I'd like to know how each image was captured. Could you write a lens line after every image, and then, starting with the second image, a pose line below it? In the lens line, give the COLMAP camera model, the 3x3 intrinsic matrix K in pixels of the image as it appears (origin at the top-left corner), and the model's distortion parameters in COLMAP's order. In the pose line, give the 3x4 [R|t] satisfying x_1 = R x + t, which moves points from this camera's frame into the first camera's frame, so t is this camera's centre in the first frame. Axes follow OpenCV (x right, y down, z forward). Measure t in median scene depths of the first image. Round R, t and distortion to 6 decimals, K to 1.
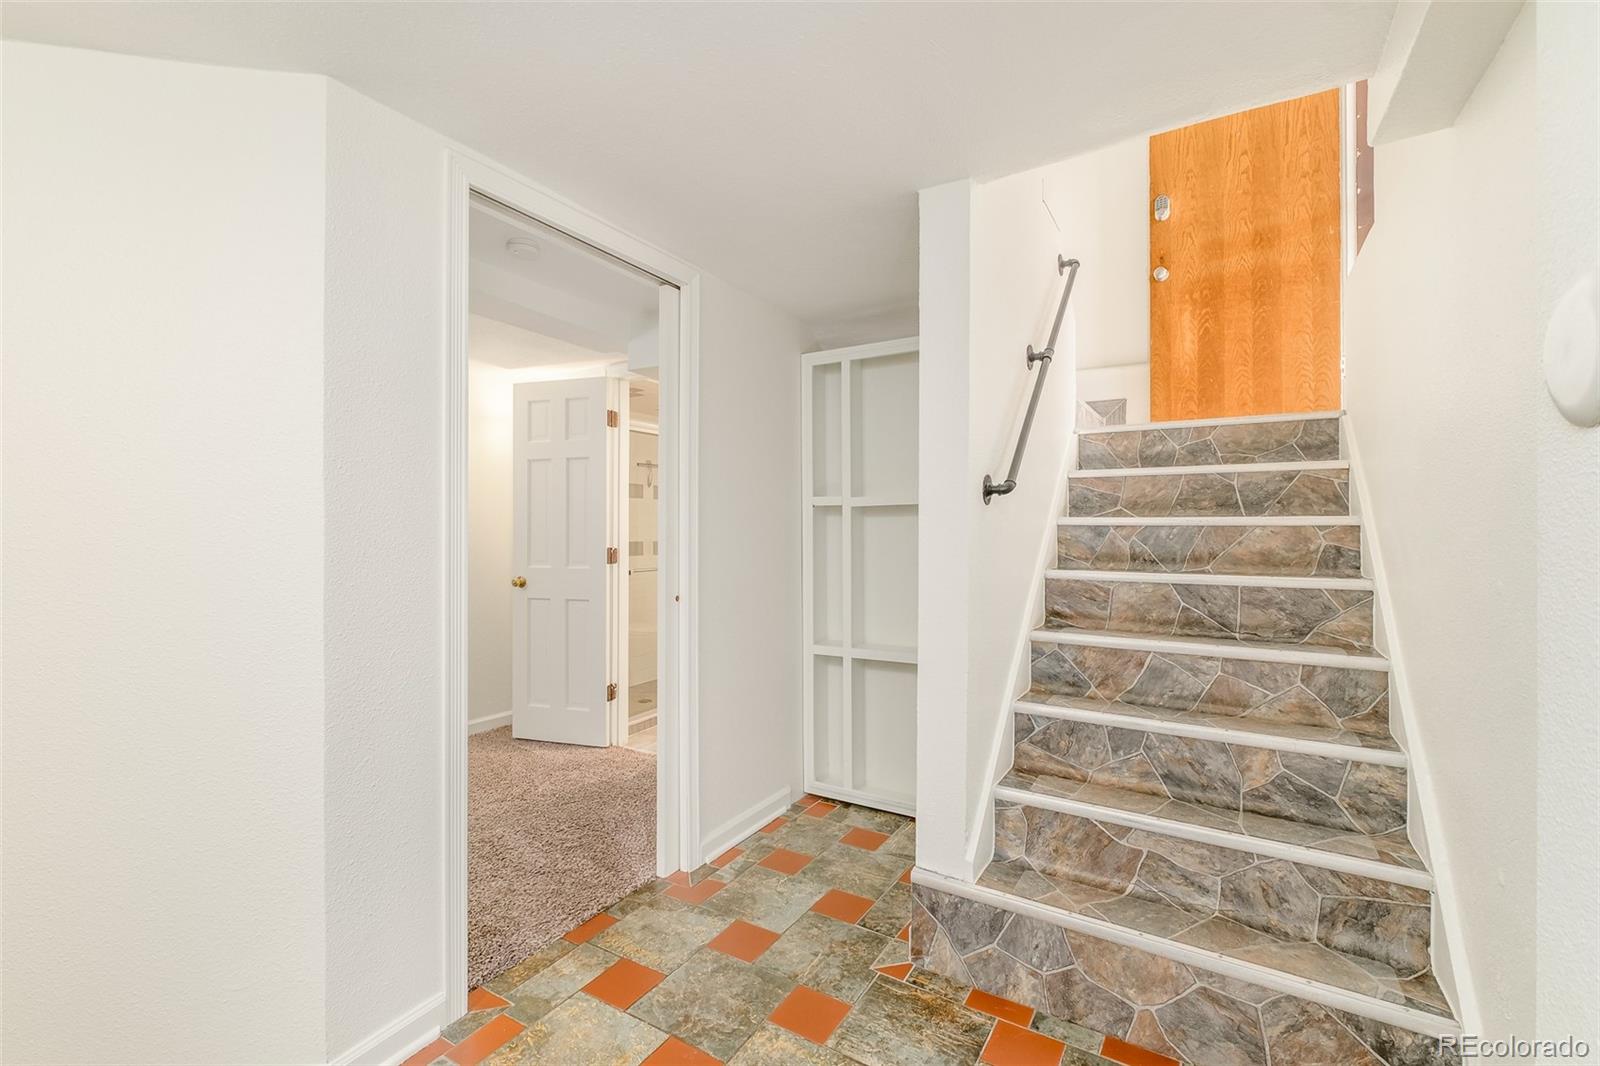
lens RADIAL K [[697.9, 0, 795.7], [0, 697.9, 546.9], [0, 0, 1]] dist [-0.001752, 0.000054]
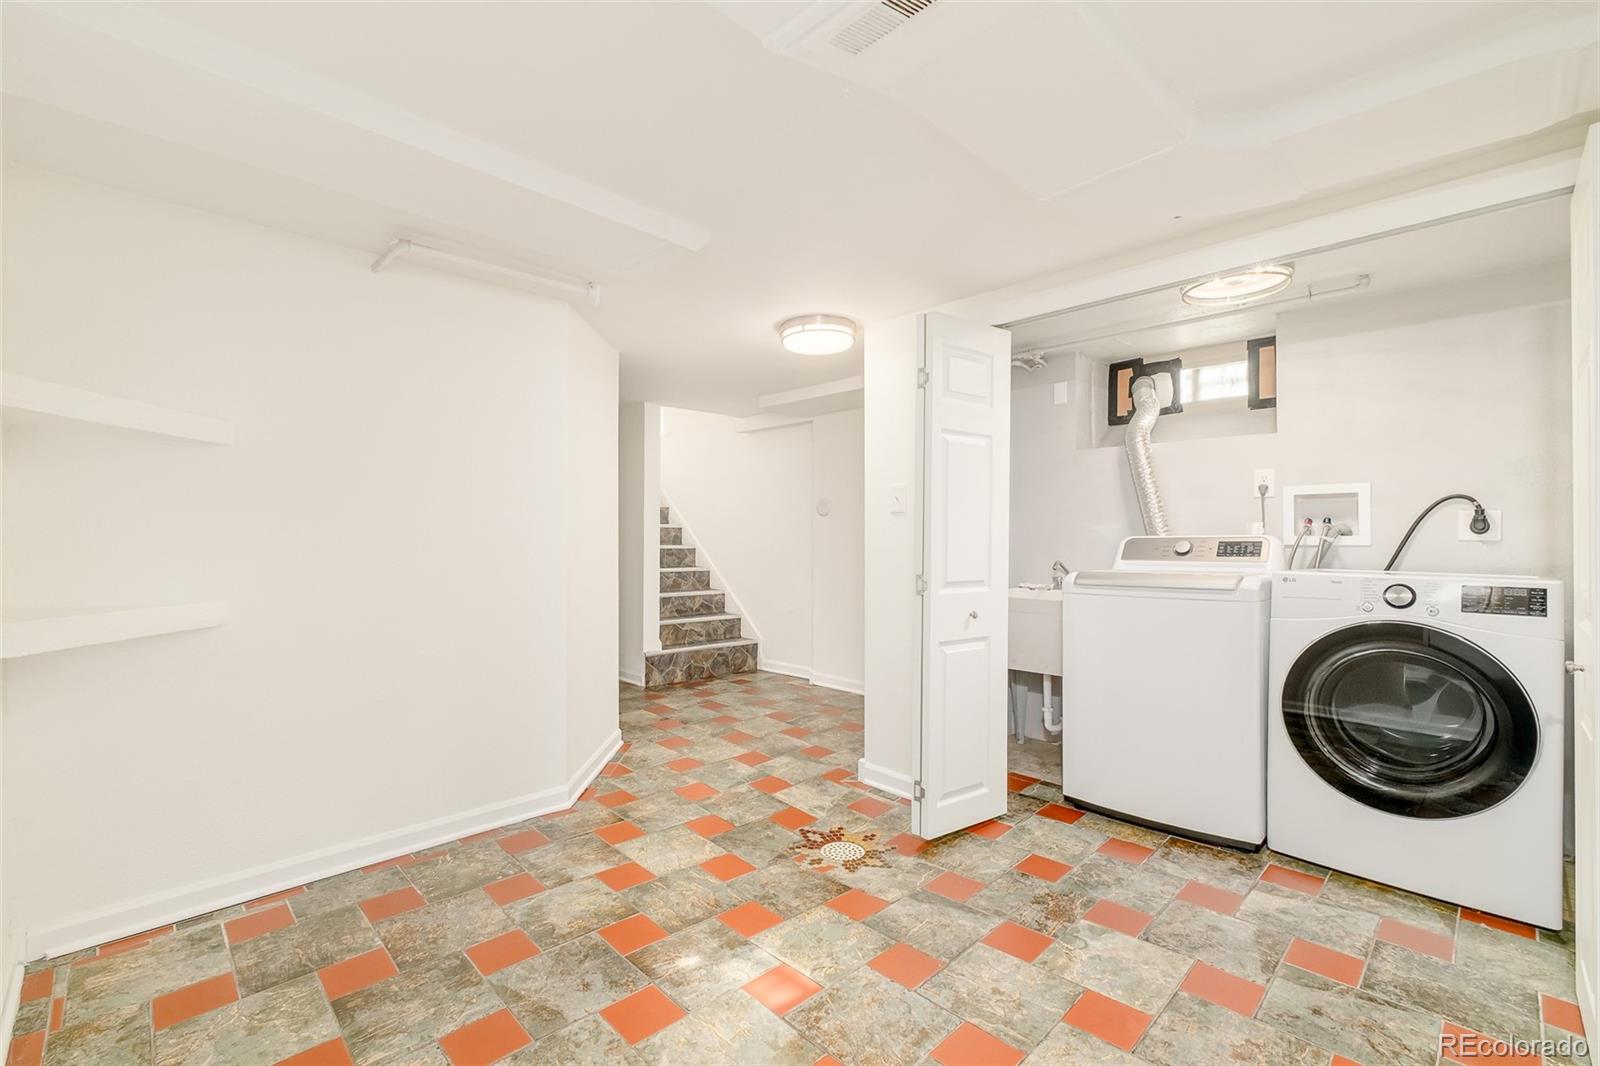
lens RADIAL K [[697.9, 0, 795.7], [0, 697.9, 546.9], [0, 0, 1]] dist [-0.001752, 0.000054]
pose [[0.216811, -0.006319, 0.976193, -2.436999], [0.011740, 0.999924, 0.003865, 0.051676], [-0.976143, 0.010622, 0.216869, -0.168729]]
